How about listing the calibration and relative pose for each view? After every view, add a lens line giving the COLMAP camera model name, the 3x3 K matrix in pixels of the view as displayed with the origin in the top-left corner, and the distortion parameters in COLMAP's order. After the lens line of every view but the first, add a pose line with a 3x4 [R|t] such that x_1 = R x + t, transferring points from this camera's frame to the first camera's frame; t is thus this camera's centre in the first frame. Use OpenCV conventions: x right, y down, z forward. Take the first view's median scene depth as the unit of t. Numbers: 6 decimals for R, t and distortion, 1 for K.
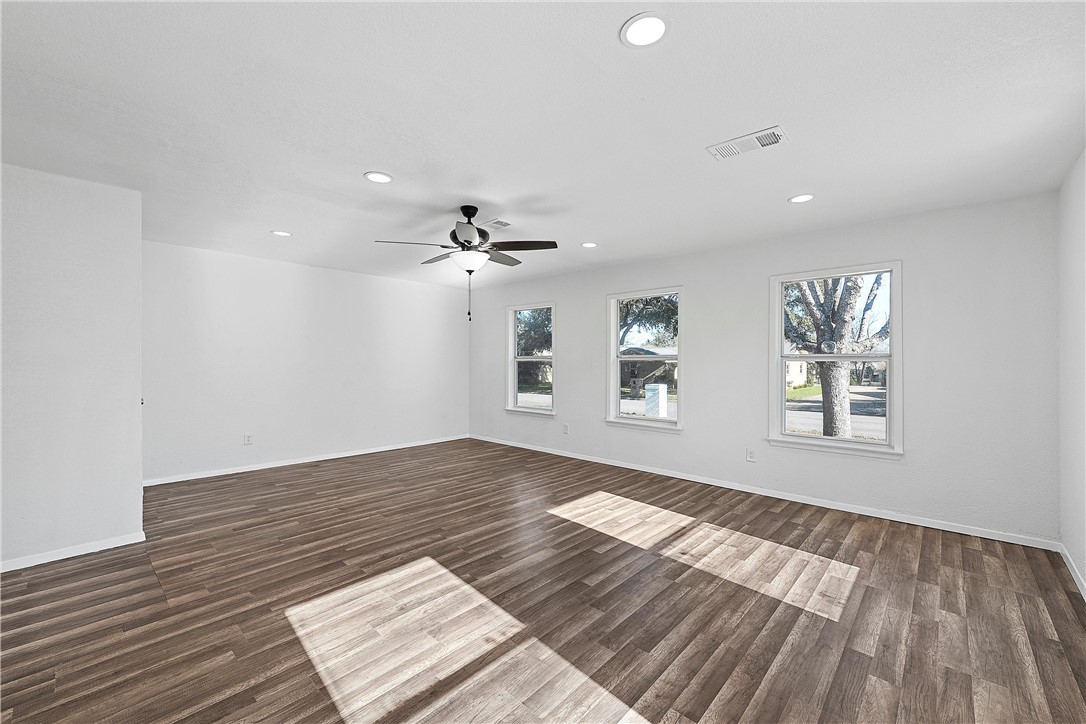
lens RADIAL K [[417.4, 0, 543.0], [0, 417.4, 362.0], [0, 0, 1]] dist [-0.001239, 0.000021]
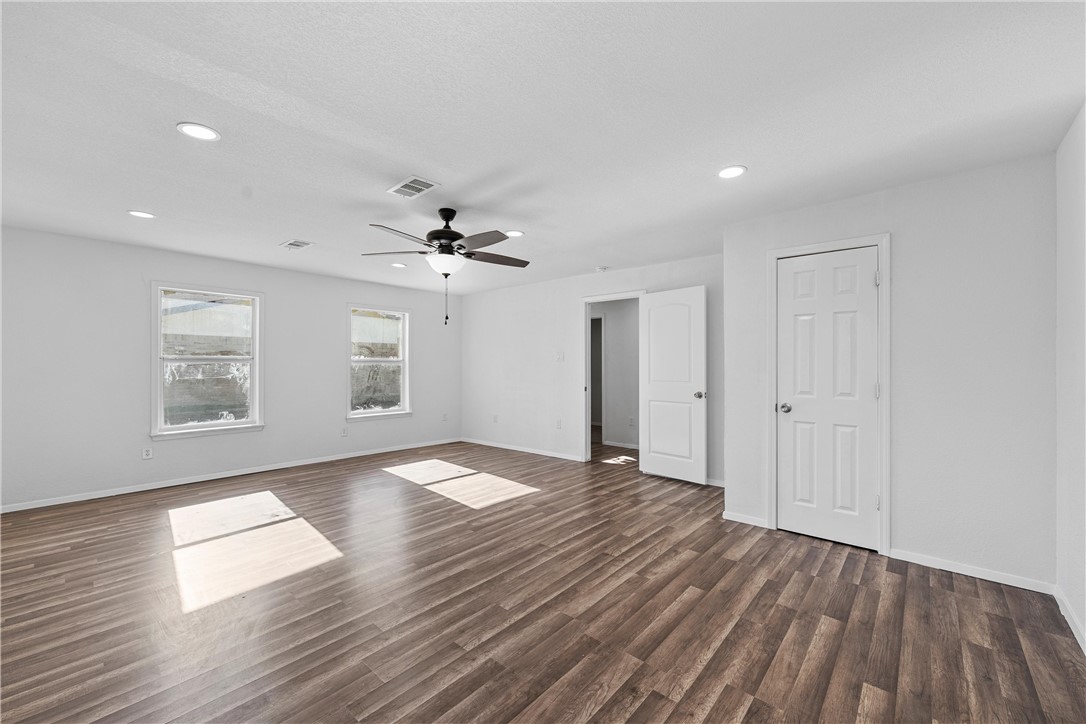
lens RADIAL K [[417.4, 0, 543.0], [0, 417.4, 362.0], [0, 0, 1]] dist [-0.001239, 0.000021]
pose [[-0.999688, -0.005496, -0.024362, -0.409353], [-0.005527, 0.999984, 0.001207, -0.012907], [0.024355, 0.001341, -0.999702, 2.138153]]
